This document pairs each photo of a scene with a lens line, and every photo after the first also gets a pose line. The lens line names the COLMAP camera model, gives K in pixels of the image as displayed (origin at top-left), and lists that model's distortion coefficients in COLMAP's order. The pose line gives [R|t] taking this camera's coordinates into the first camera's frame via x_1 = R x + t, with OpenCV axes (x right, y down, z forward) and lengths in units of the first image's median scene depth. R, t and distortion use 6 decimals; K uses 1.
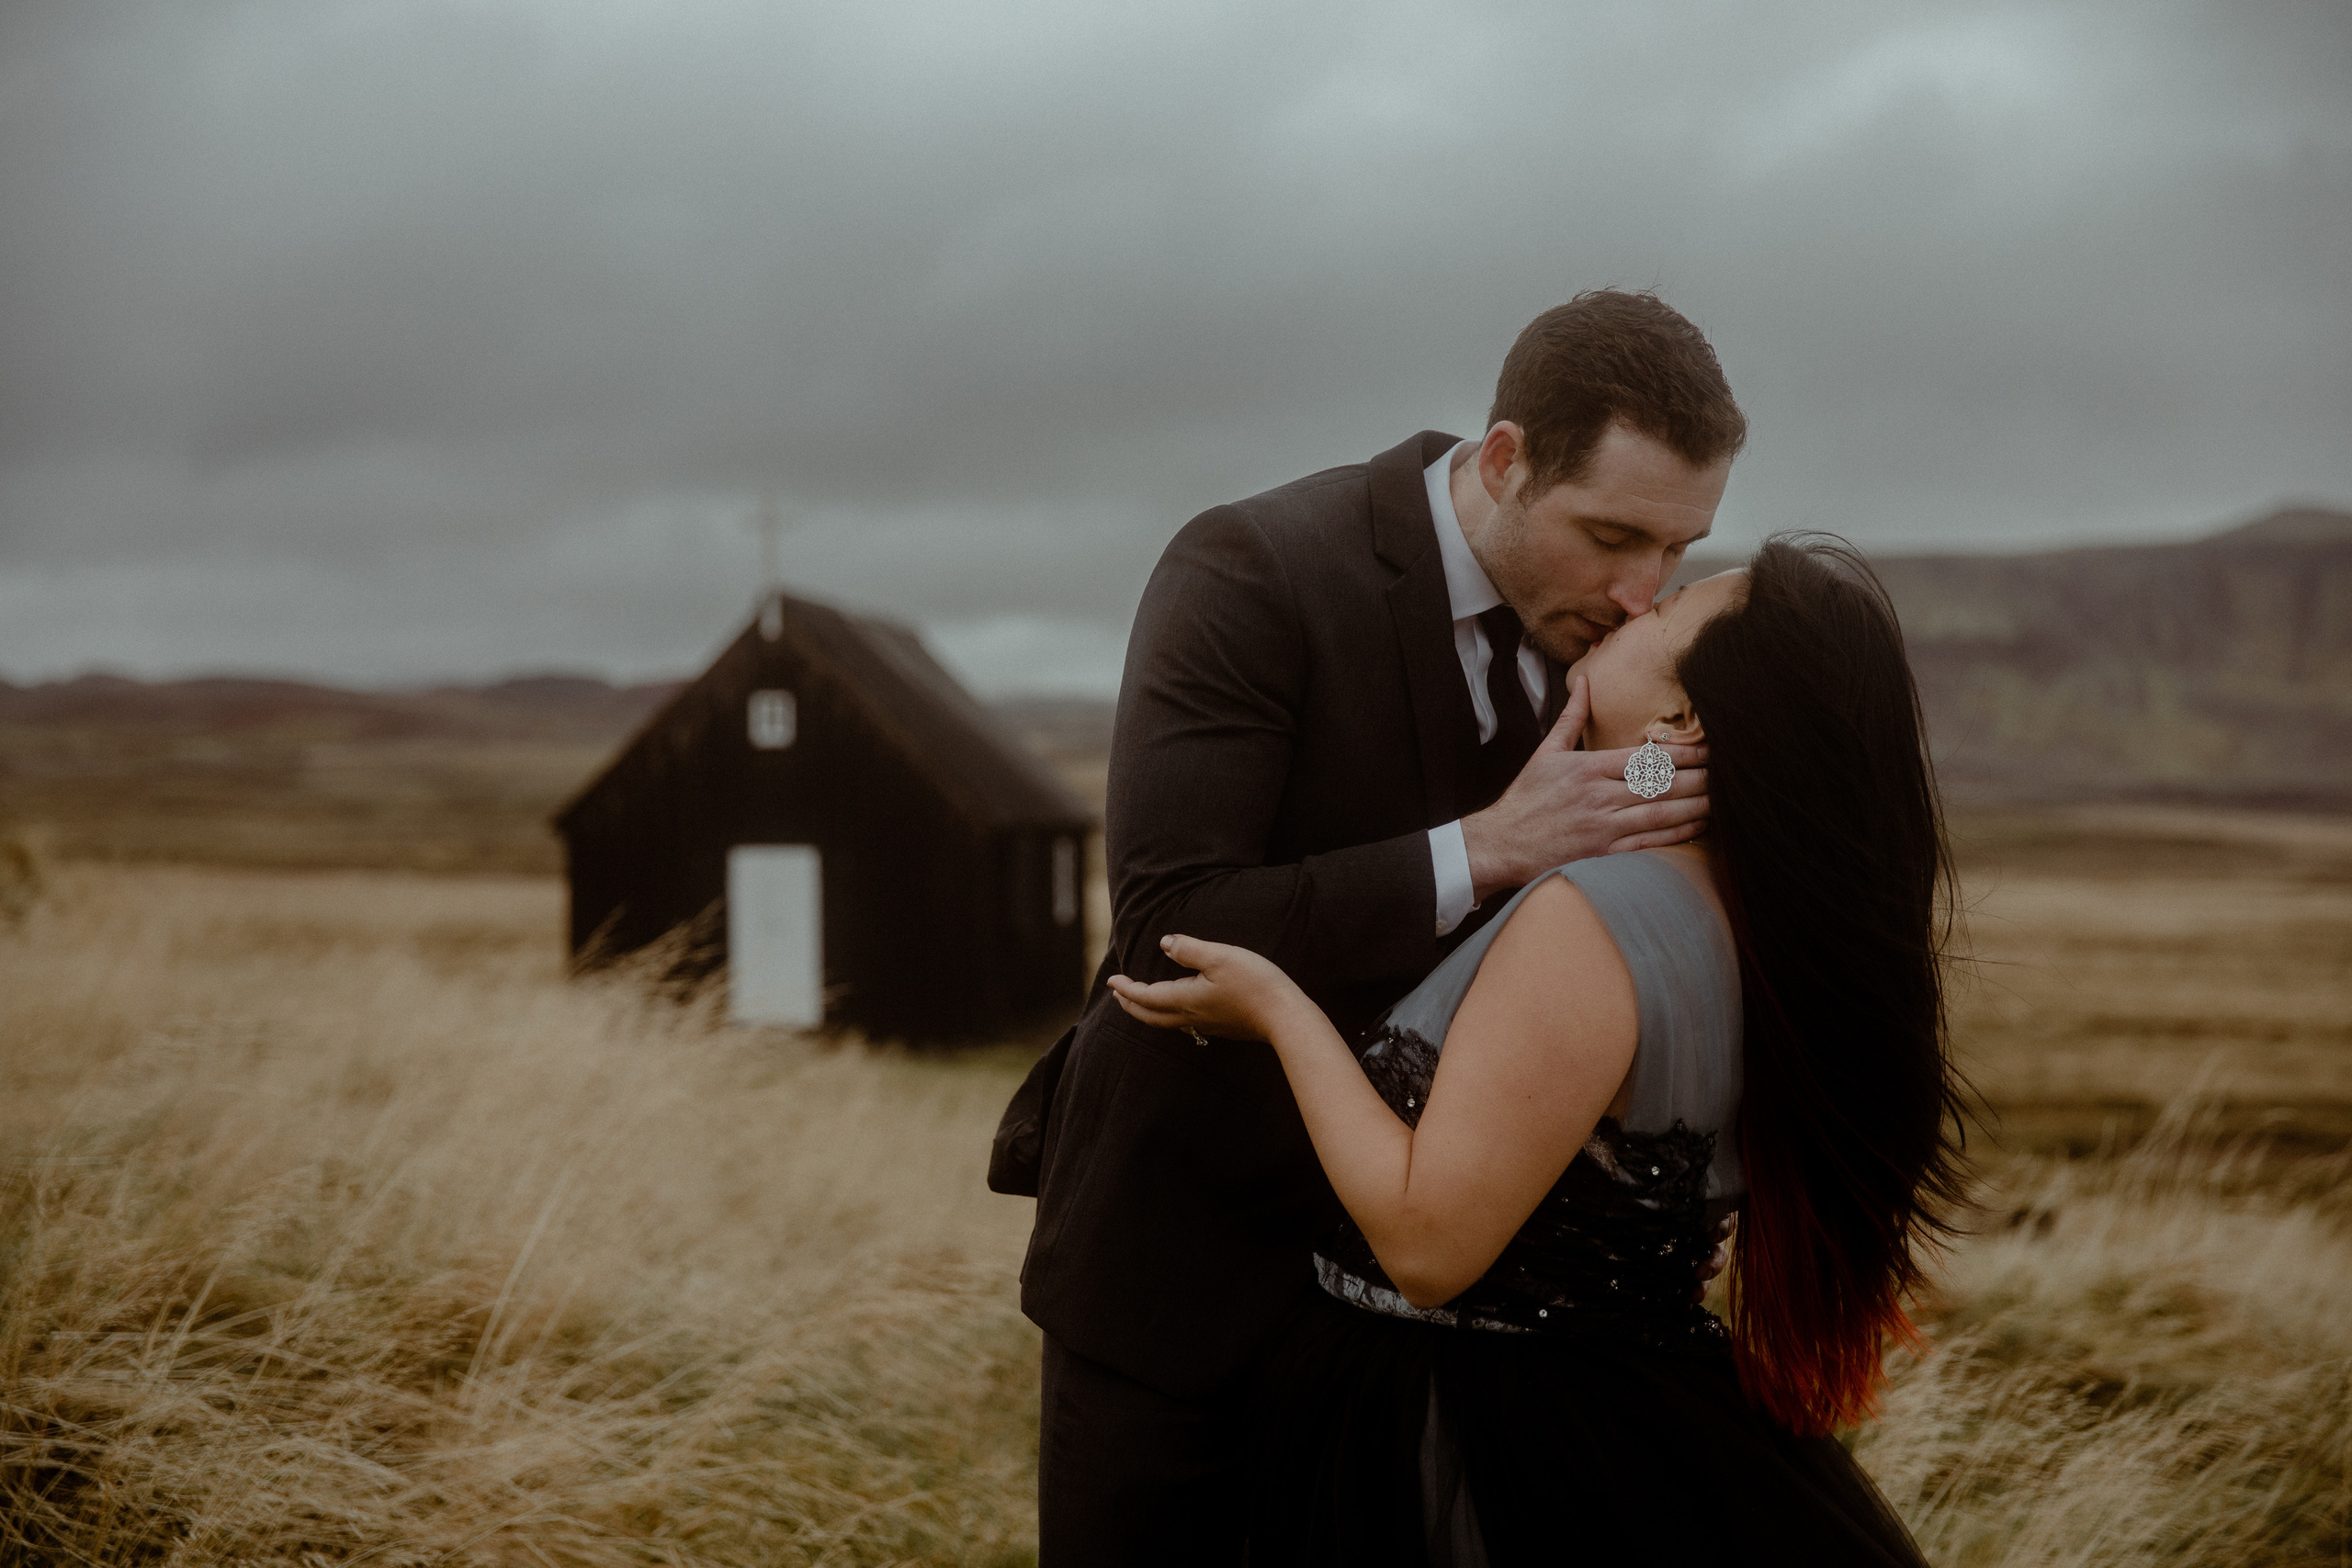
lens RADIAL K [[3762.0, 0, 1202.2], [0, 3762.0, 779.4], [0, 0, 1]] dist [-0.006849, 0.005970]
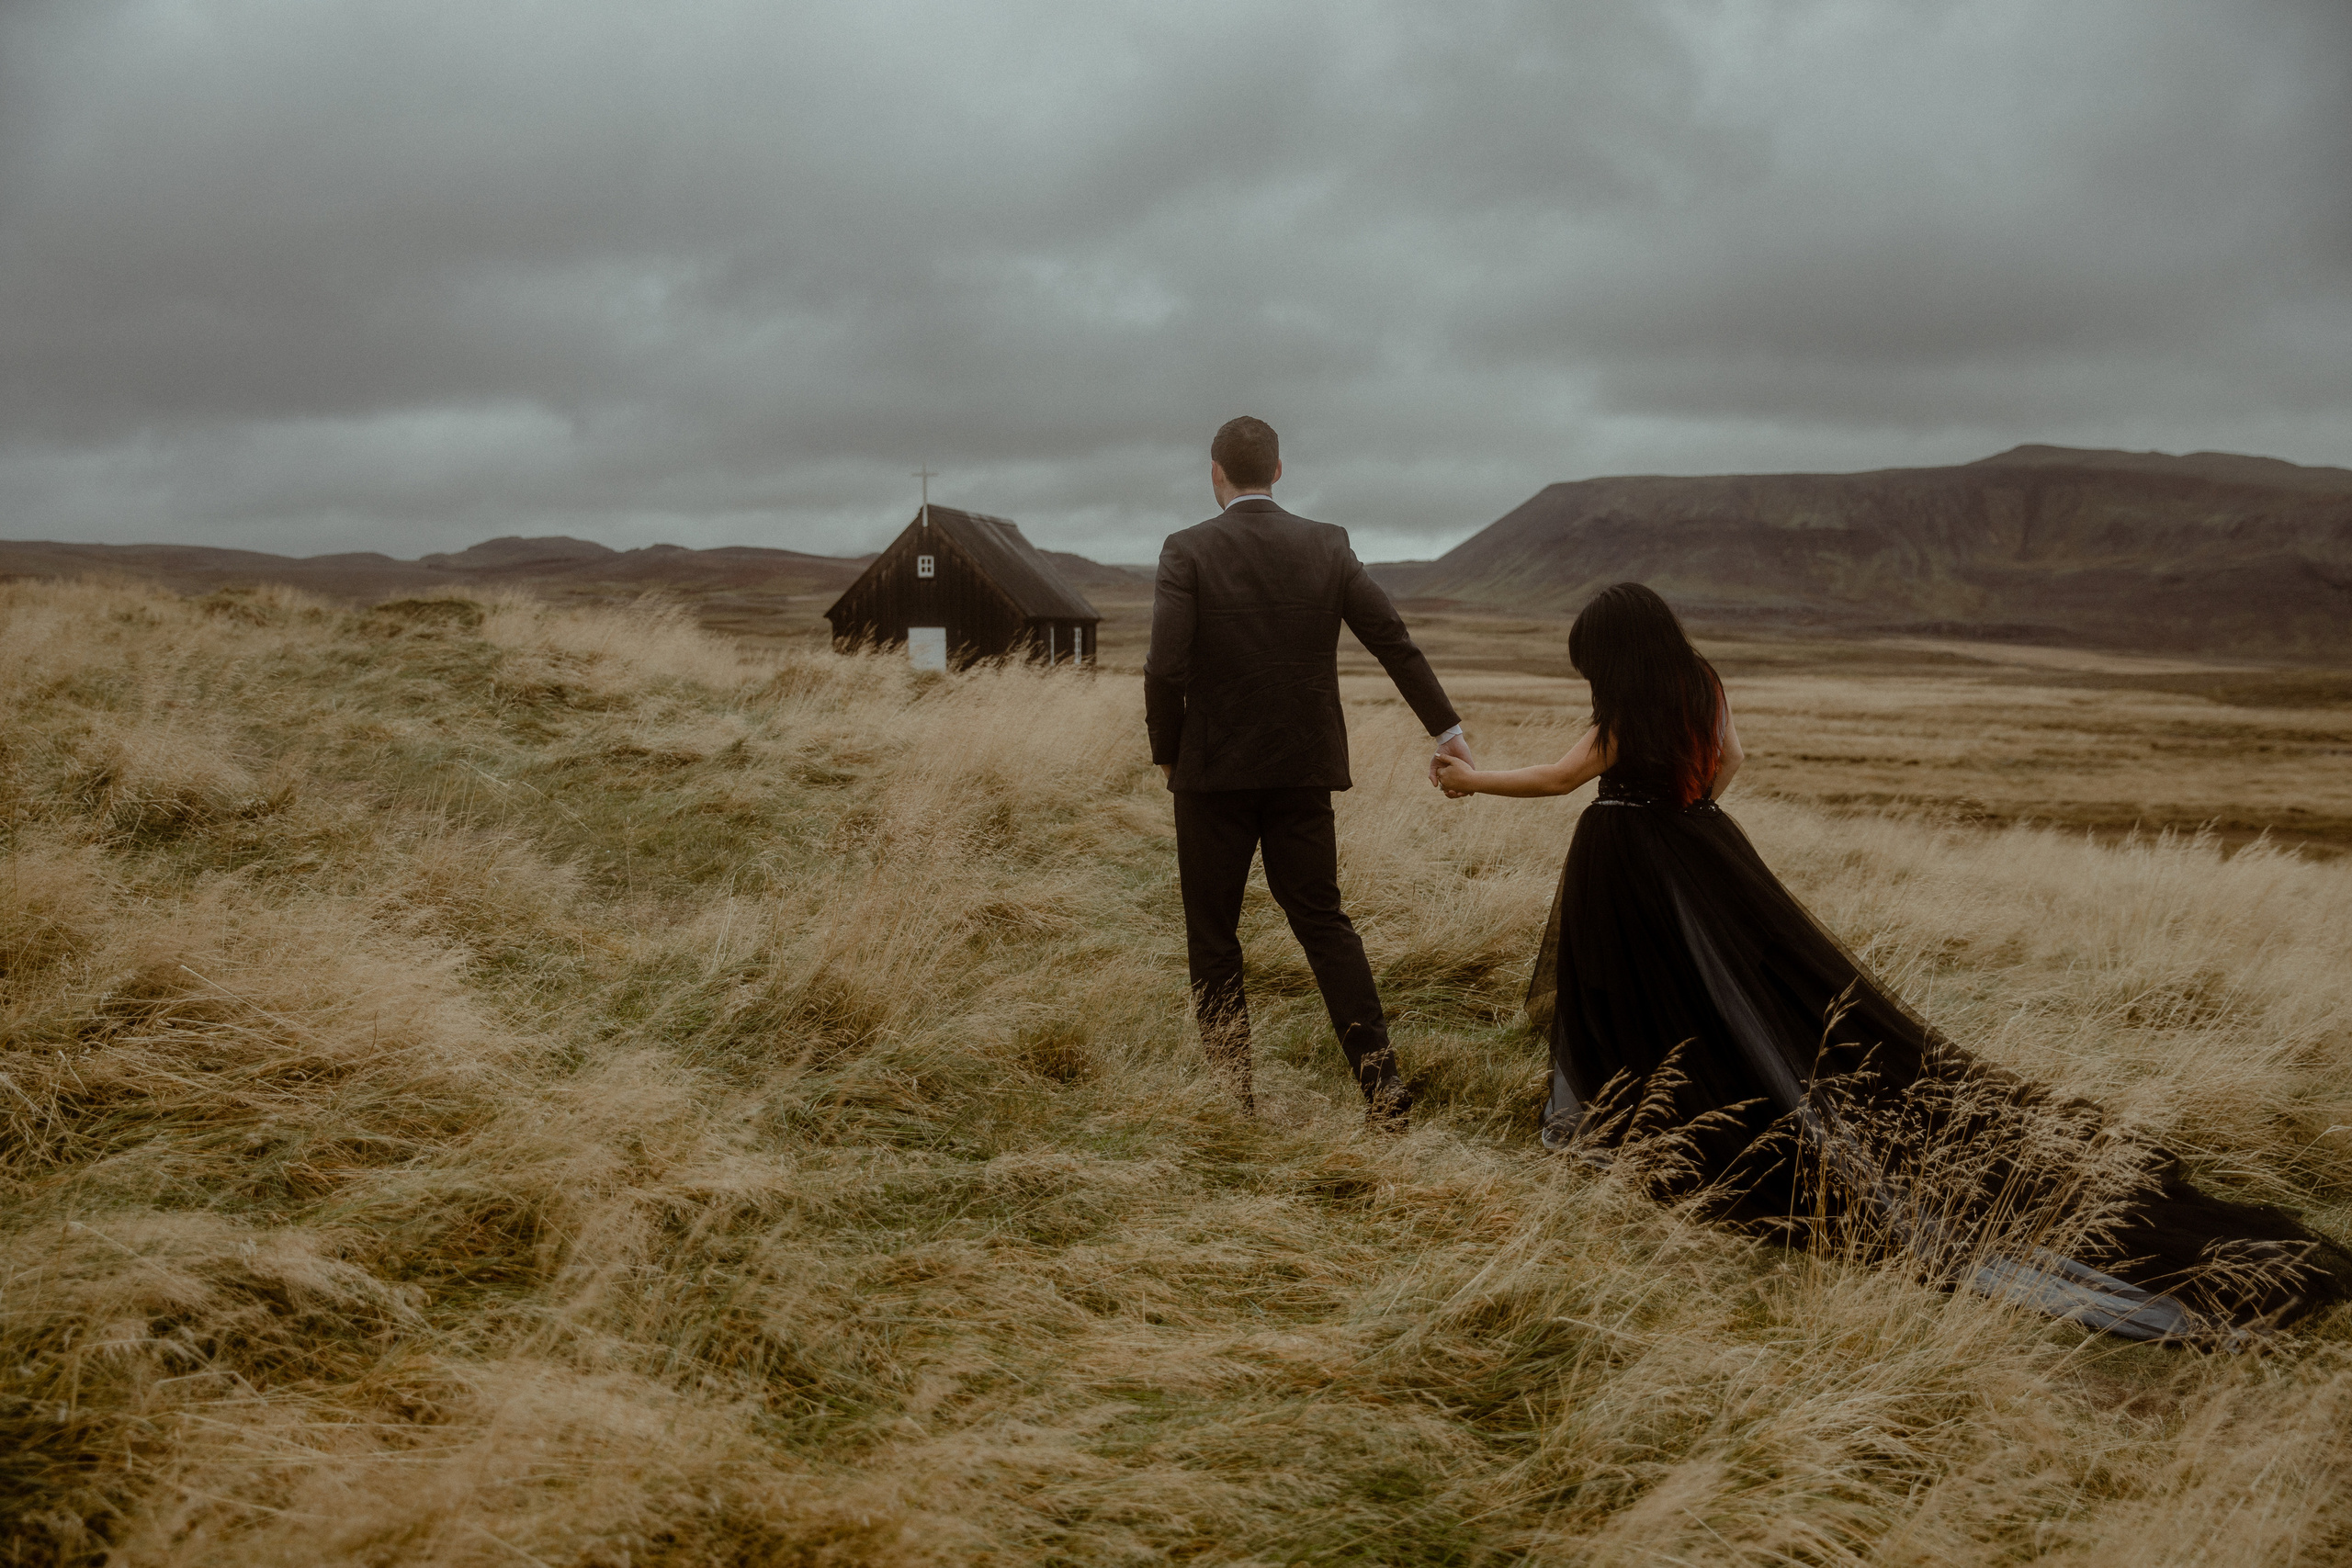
lens RADIAL K [[2315.5, 0, 1173.2], [0, 2315.5, 785.4], [0, 0, 1]] dist [0.028076, -0.008788]
pose [[0.997365, 0.010527, -0.071776, 0.771128], [-0.005307, 0.997352, 0.072537, 0.075223], [0.072349, -0.071965, 0.994780, -1.929949]]
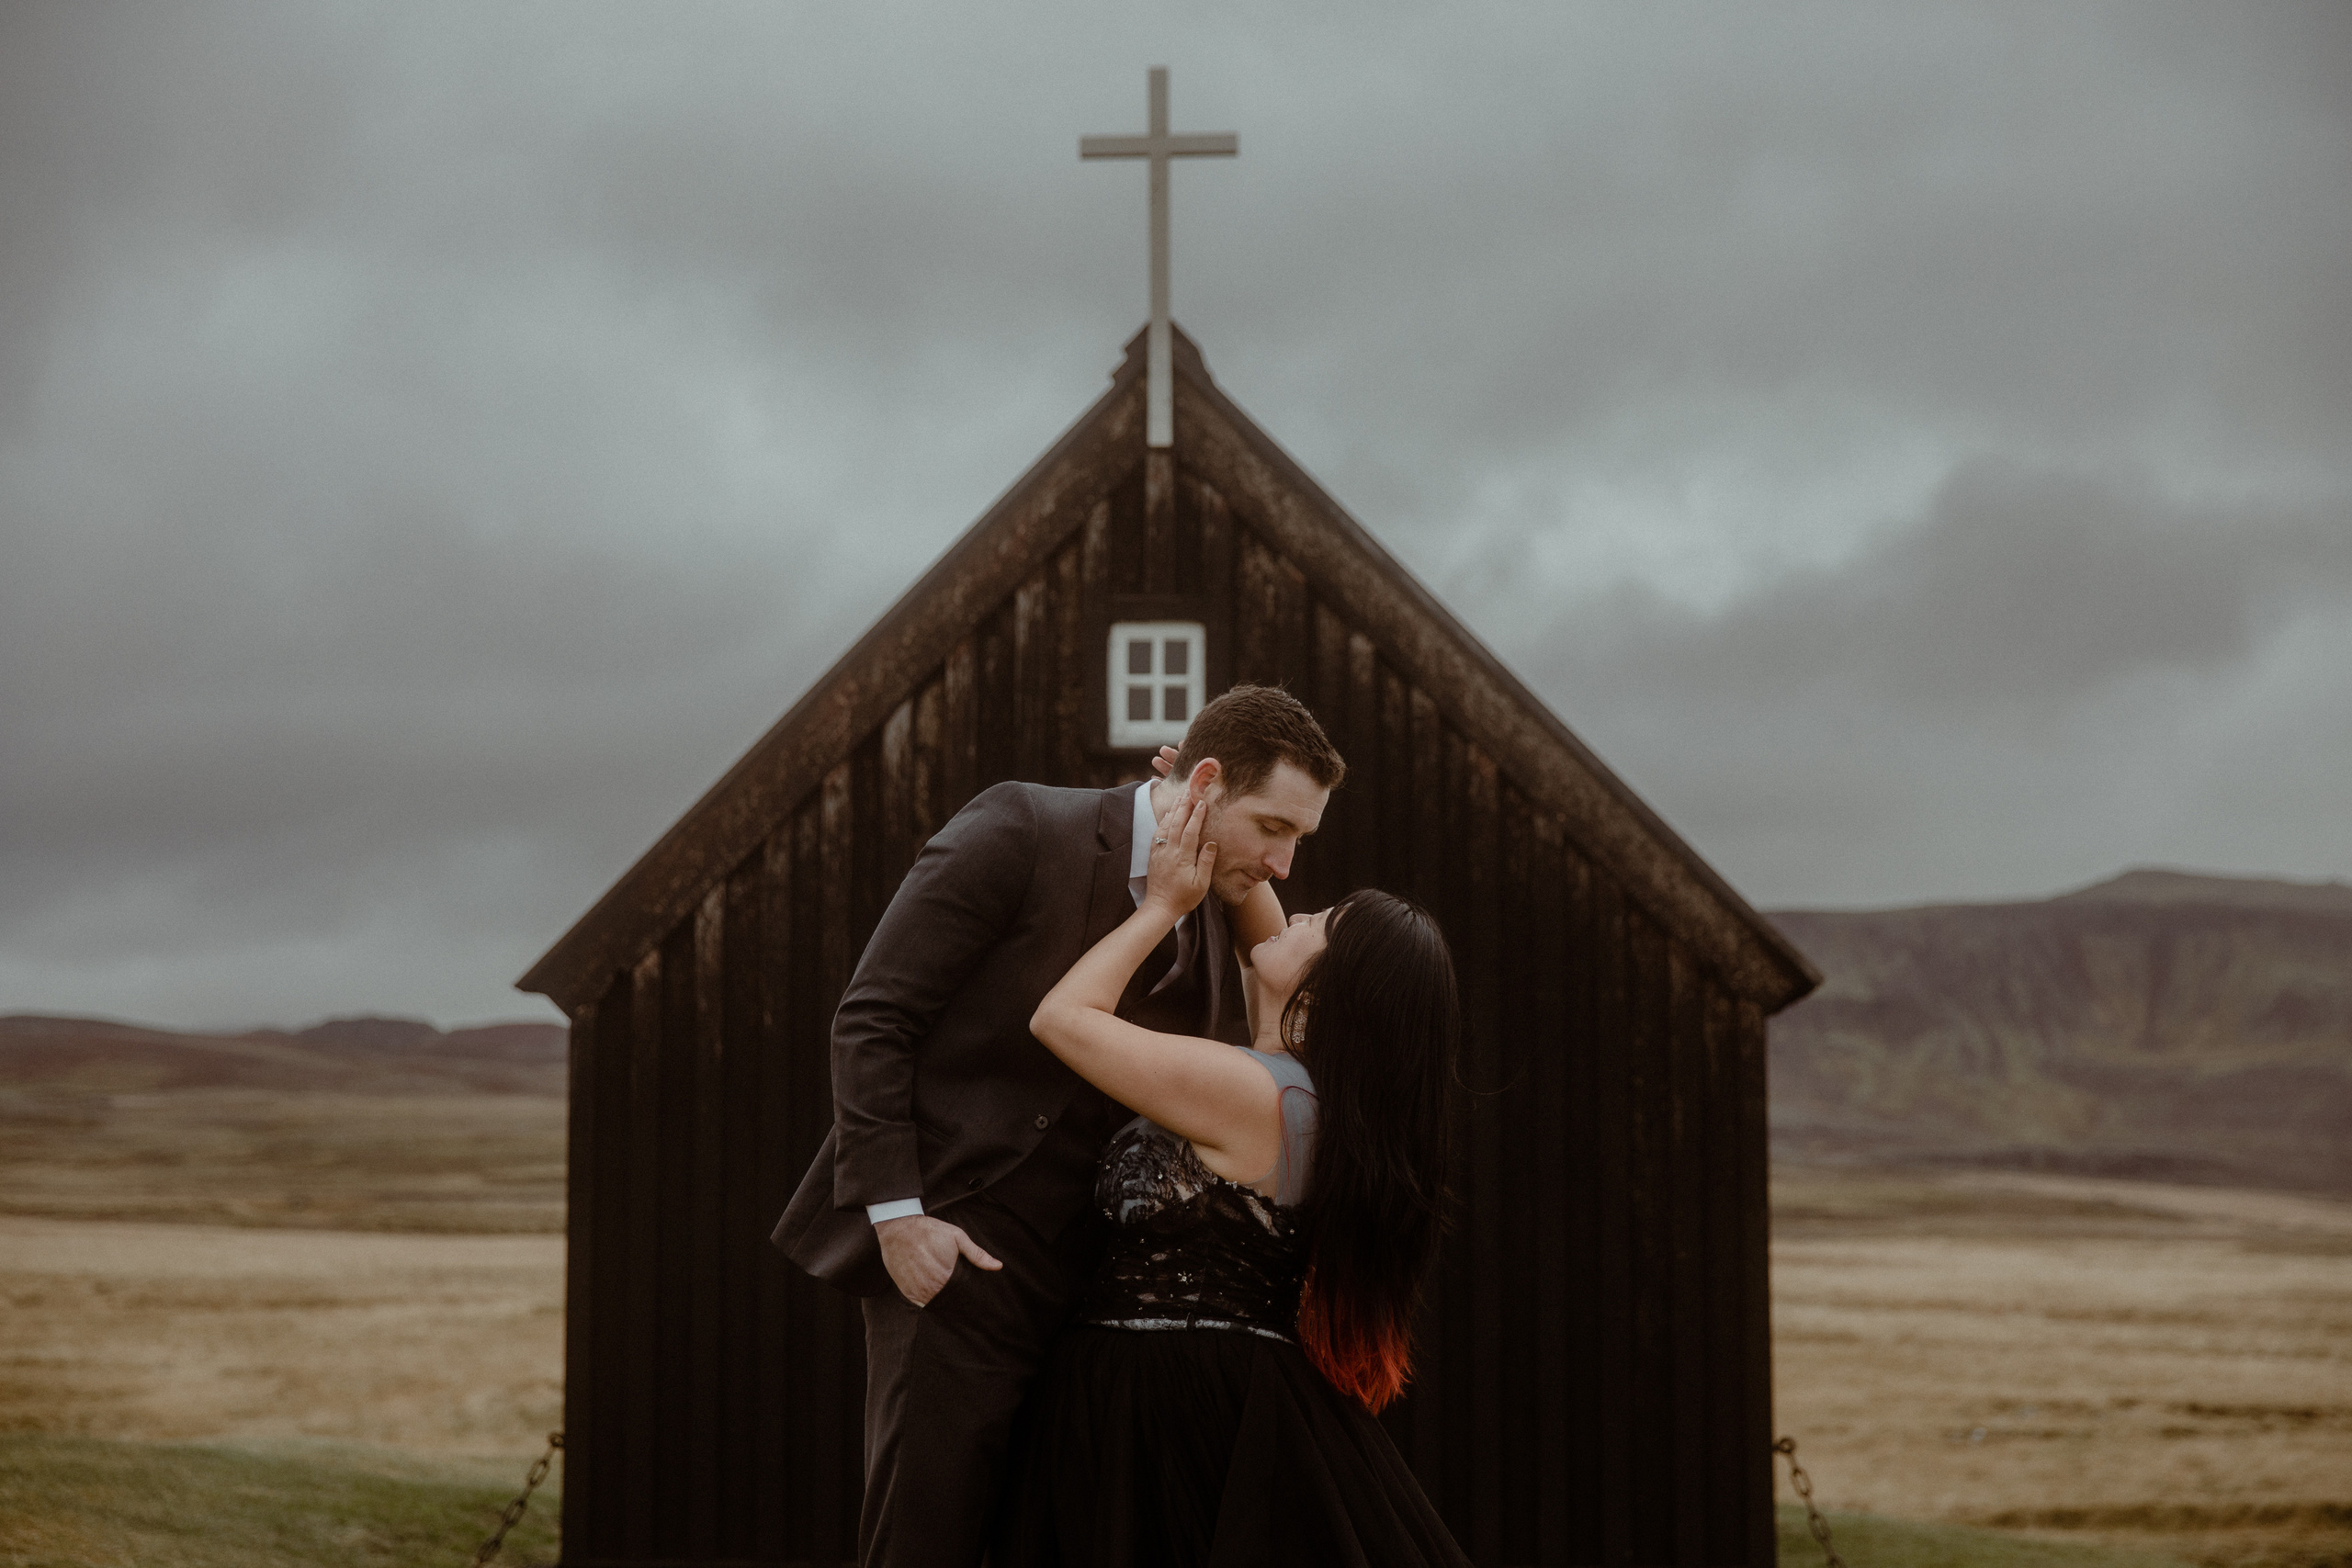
lens RADIAL K [[3762.0, 0, 1202.2], [0, 3762.0, 779.4], [0, 0, 1]] dist [-0.006849, 0.005970]
pose [[0.998934, 0.012821, 0.044344, -0.808260], [-0.008522, 0.995363, -0.095814, 0.174983], [-0.045367, 0.095334, 0.994411, 4.144236]]
